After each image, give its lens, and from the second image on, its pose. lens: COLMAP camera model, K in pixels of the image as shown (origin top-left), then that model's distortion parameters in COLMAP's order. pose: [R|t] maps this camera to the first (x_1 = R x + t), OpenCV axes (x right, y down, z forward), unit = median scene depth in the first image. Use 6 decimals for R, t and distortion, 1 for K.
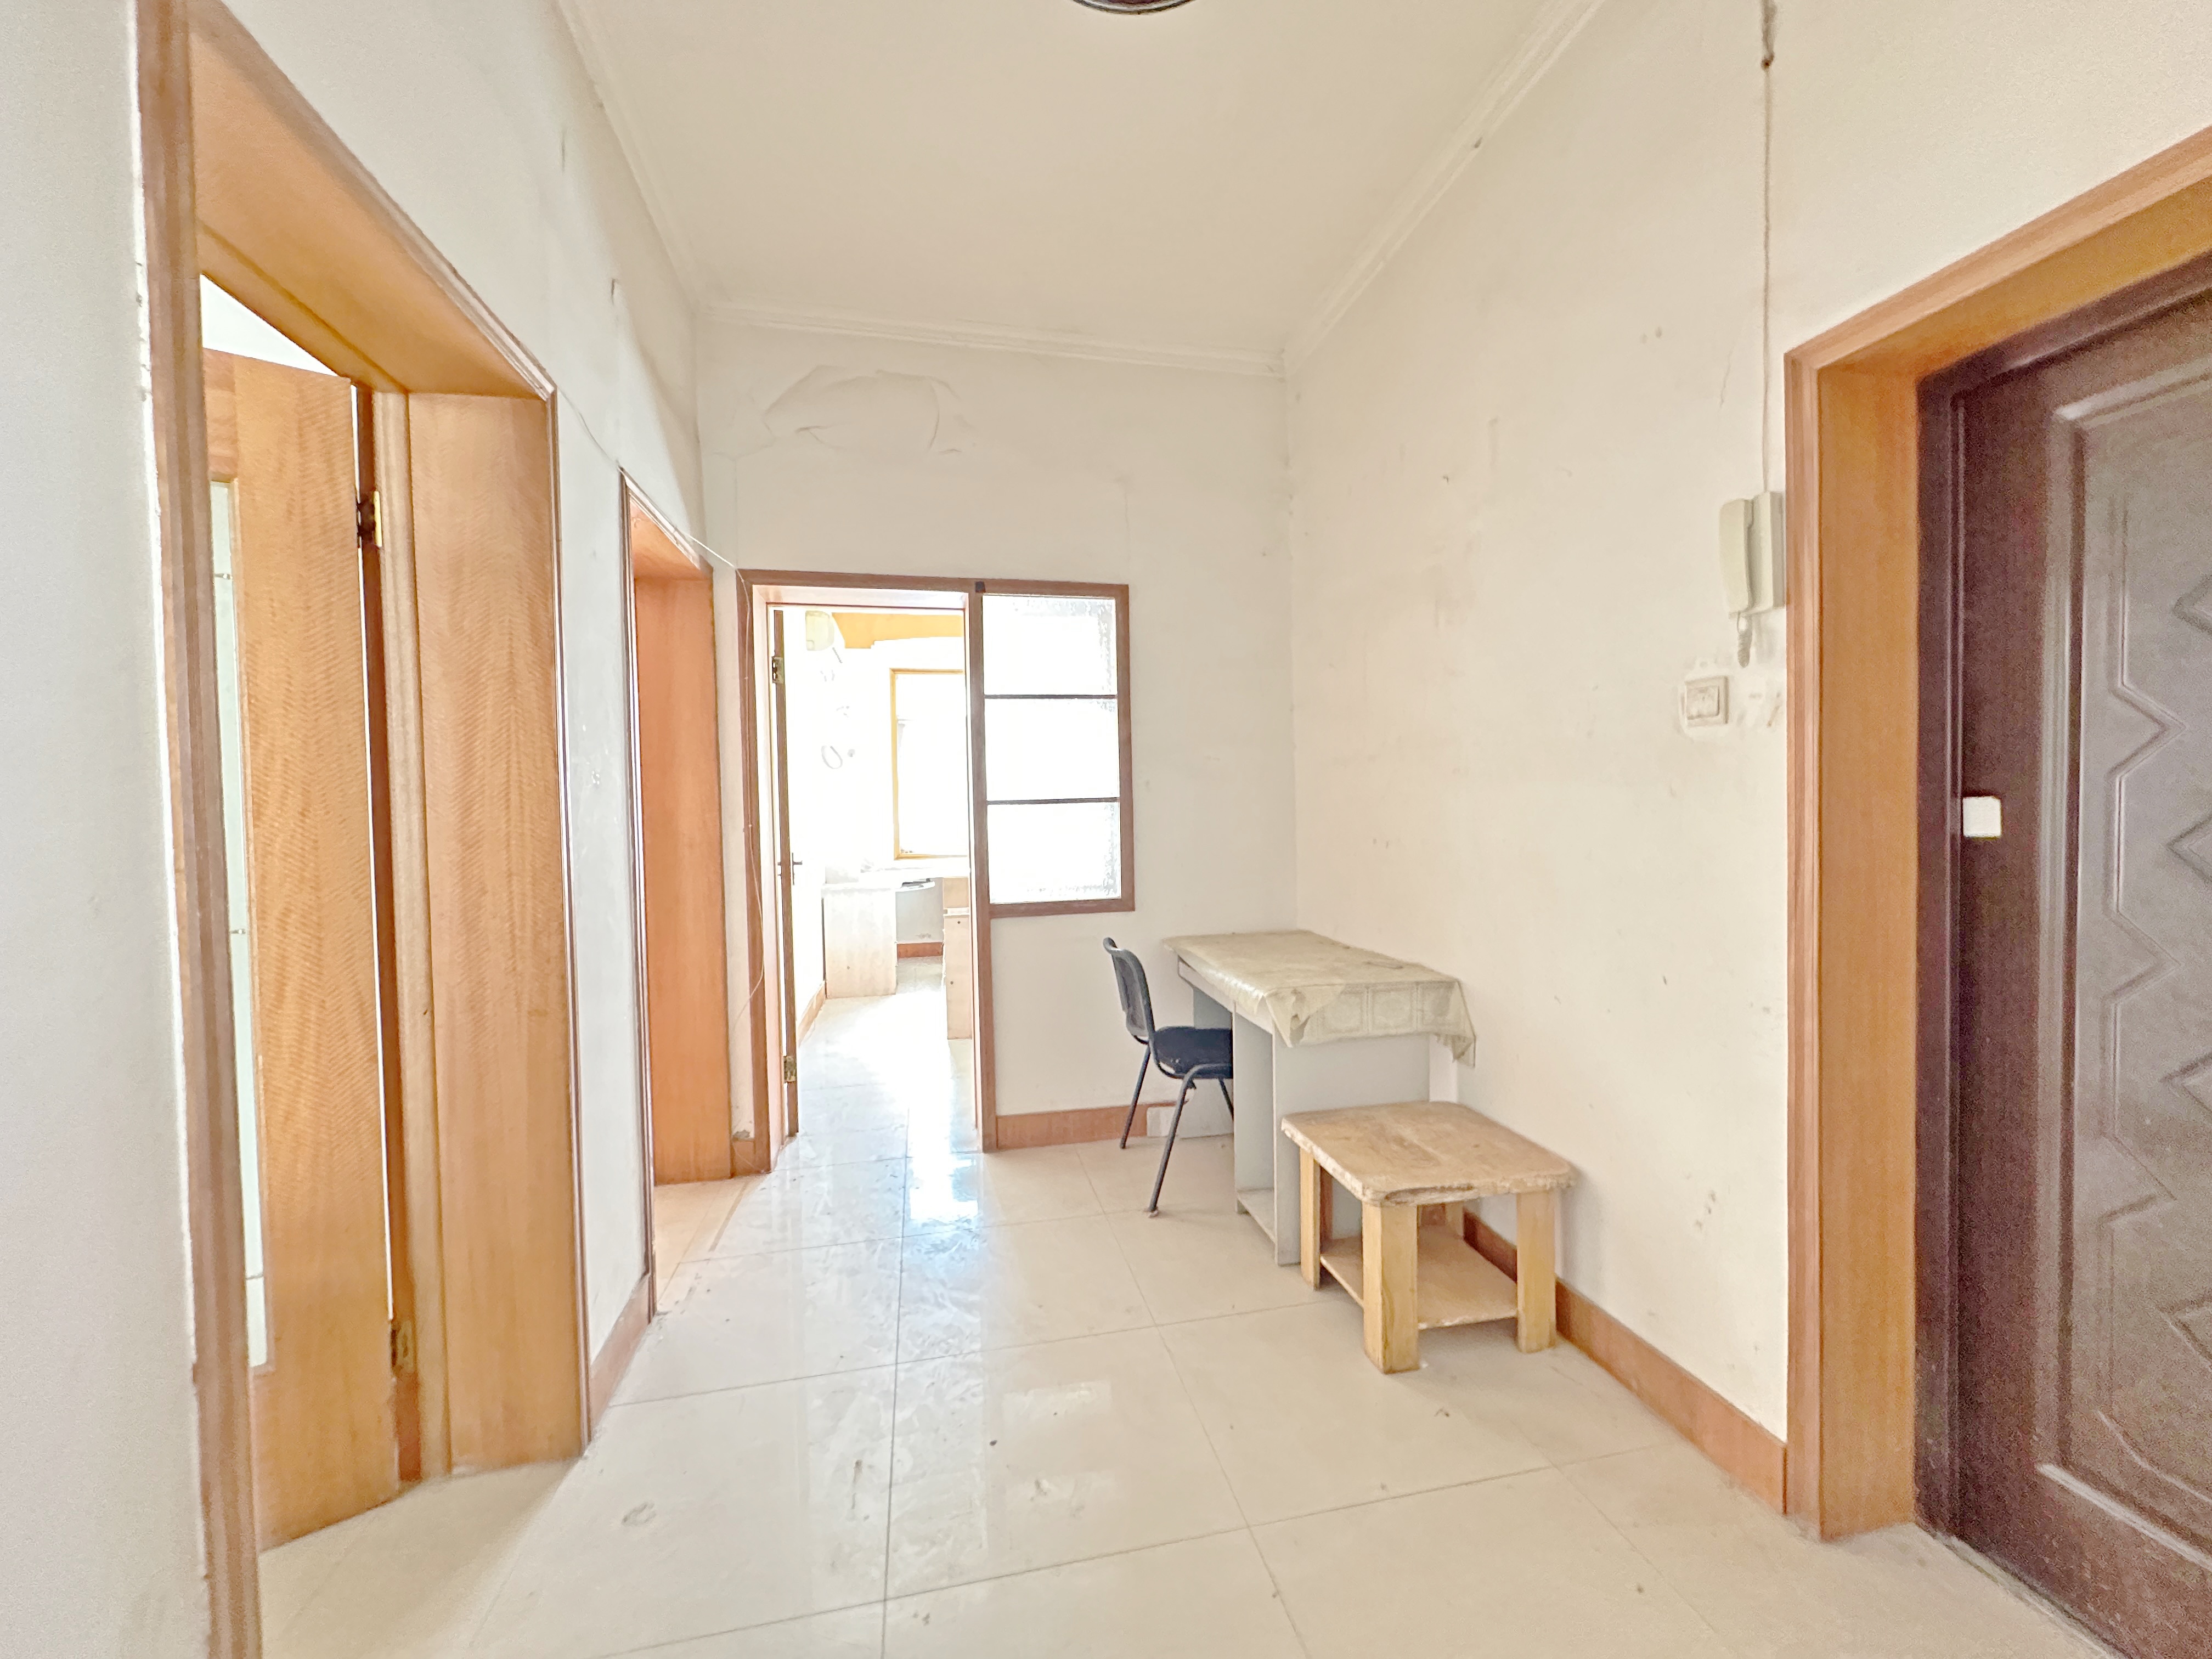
lens RADIAL K [[868.1, 0, 1112.4], [0, 868.1, 831.9], [0, 0, 1]] dist [-0.000437, 0.000011]
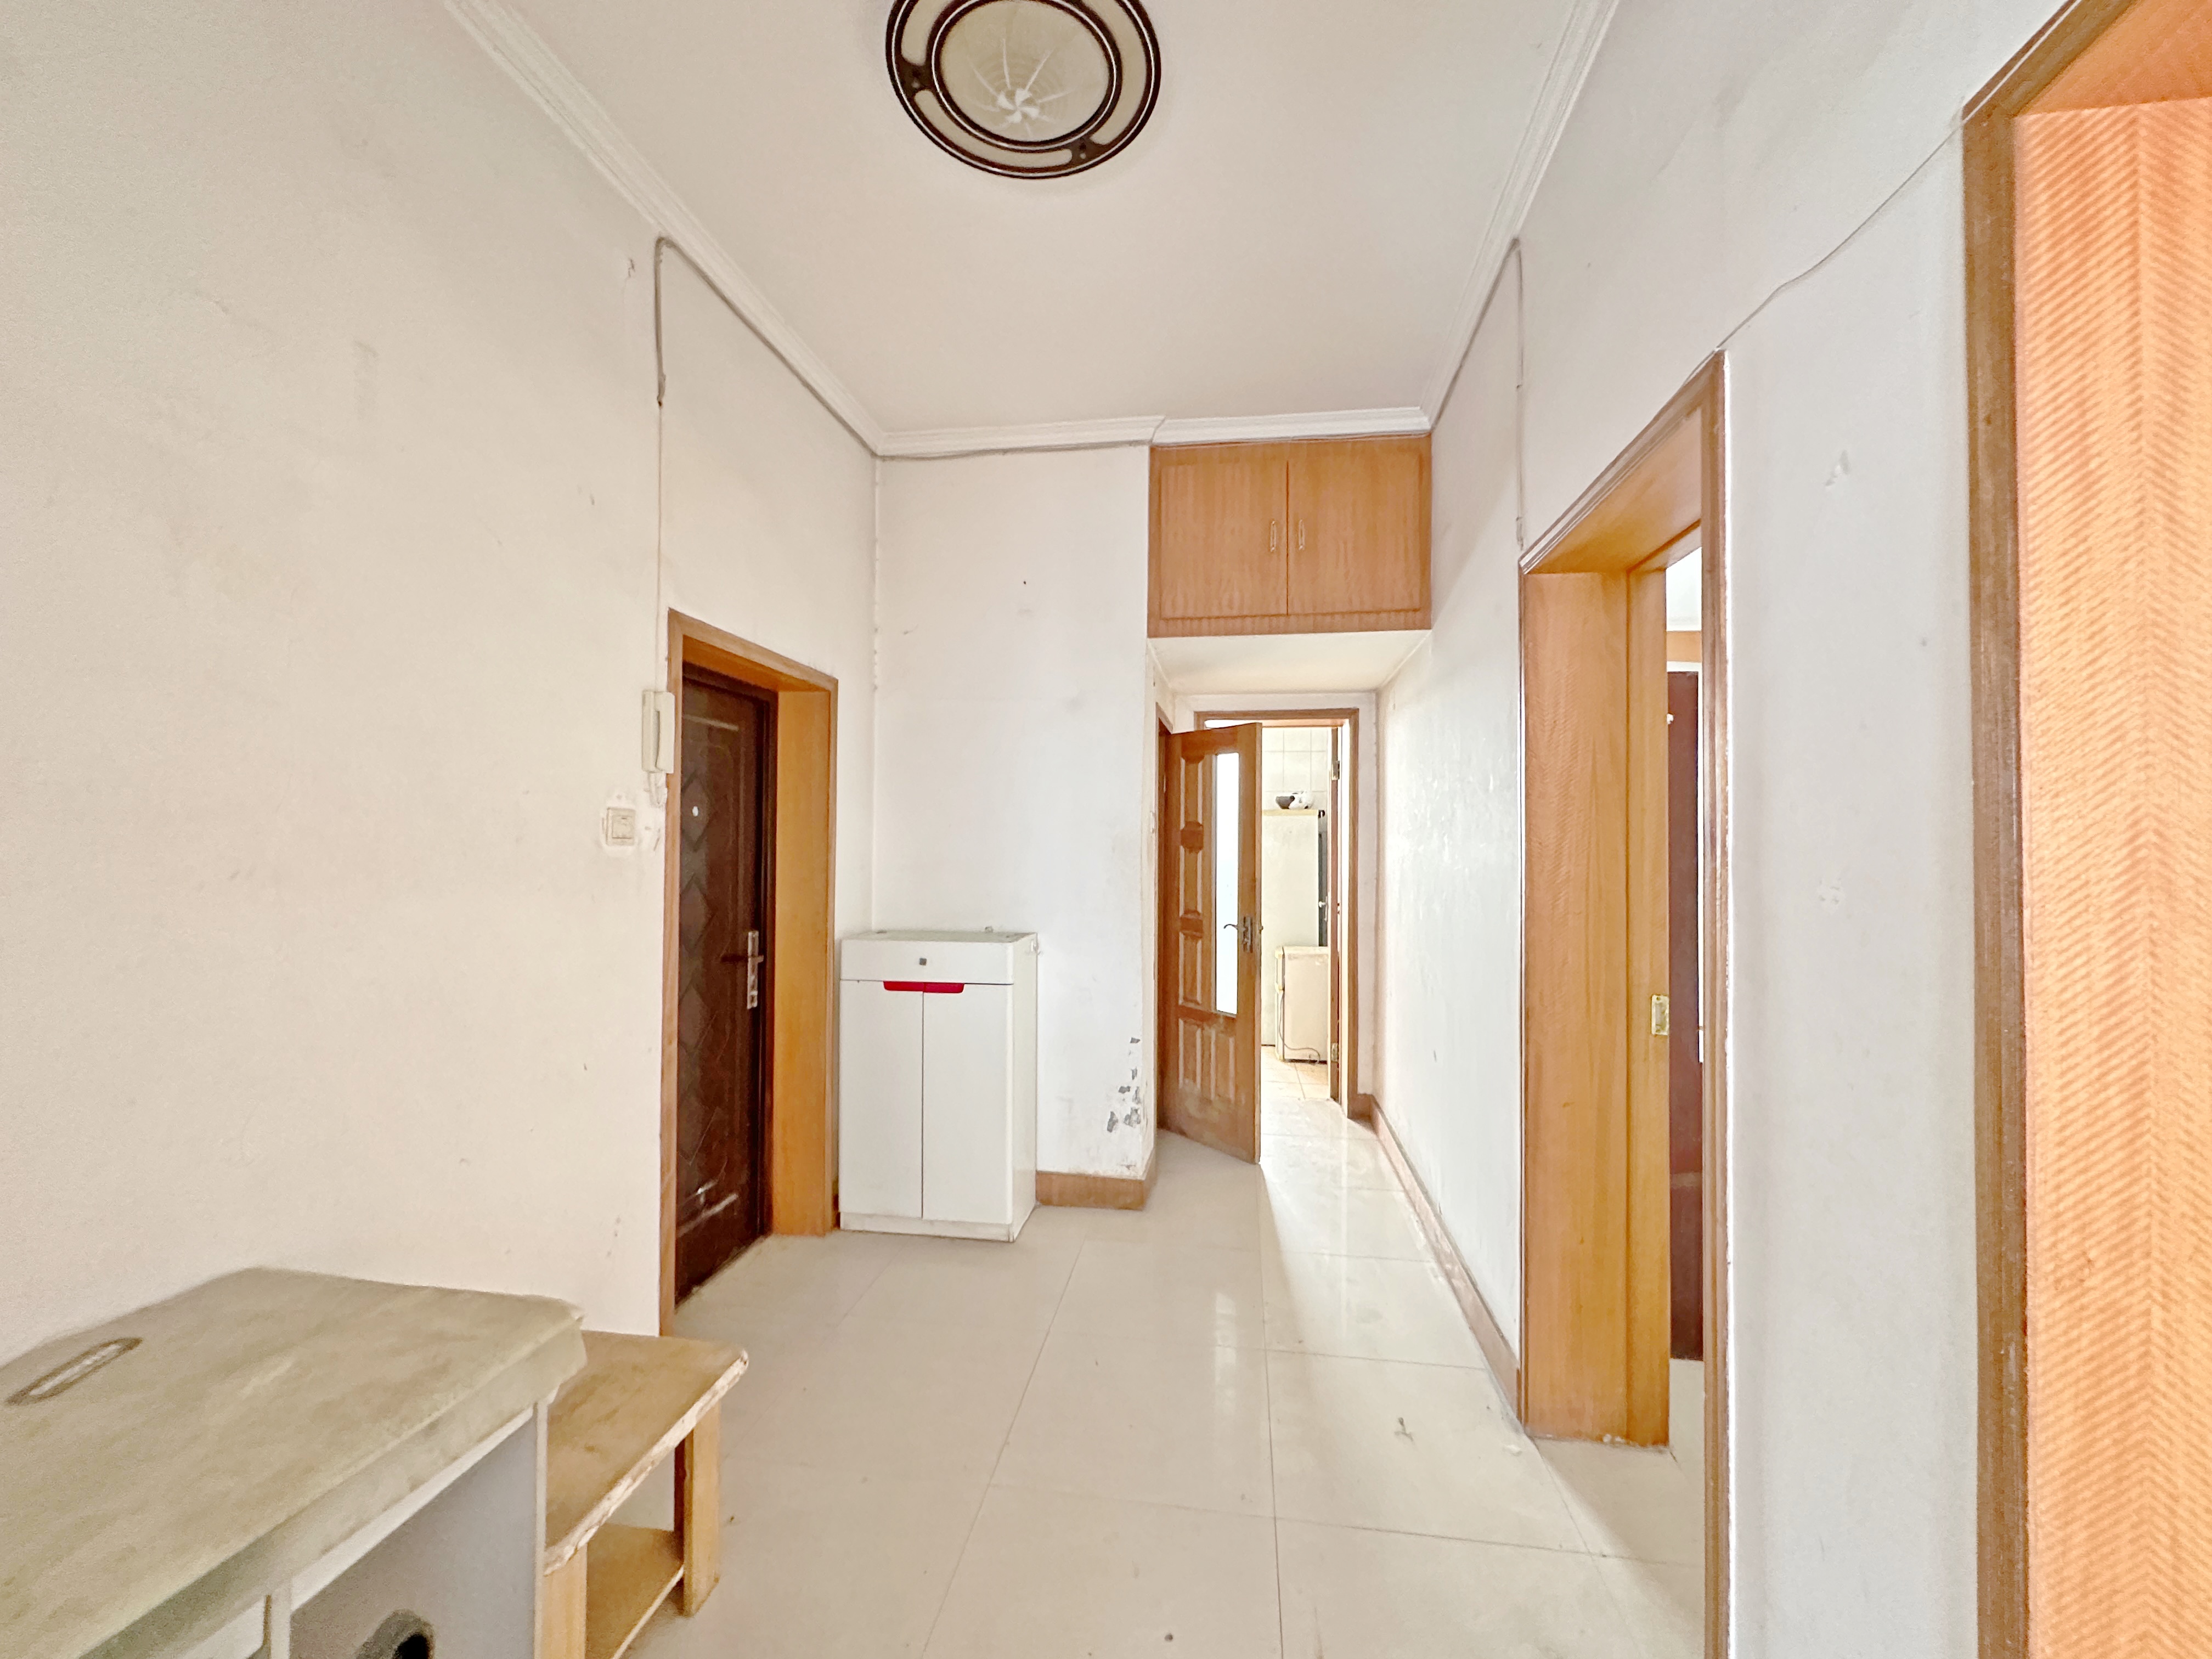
lens RADIAL K [[868.1, 0, 1112.4], [0, 868.1, 831.9], [0, 0, 1]] dist [-0.000437, 0.000011]
pose [[-0.931866, 0.016306, 0.362435, -0.457674], [0.019780, 0.999787, 0.005876, -0.140449], [-0.362262, 0.012644, -0.931990, 1.984630]]
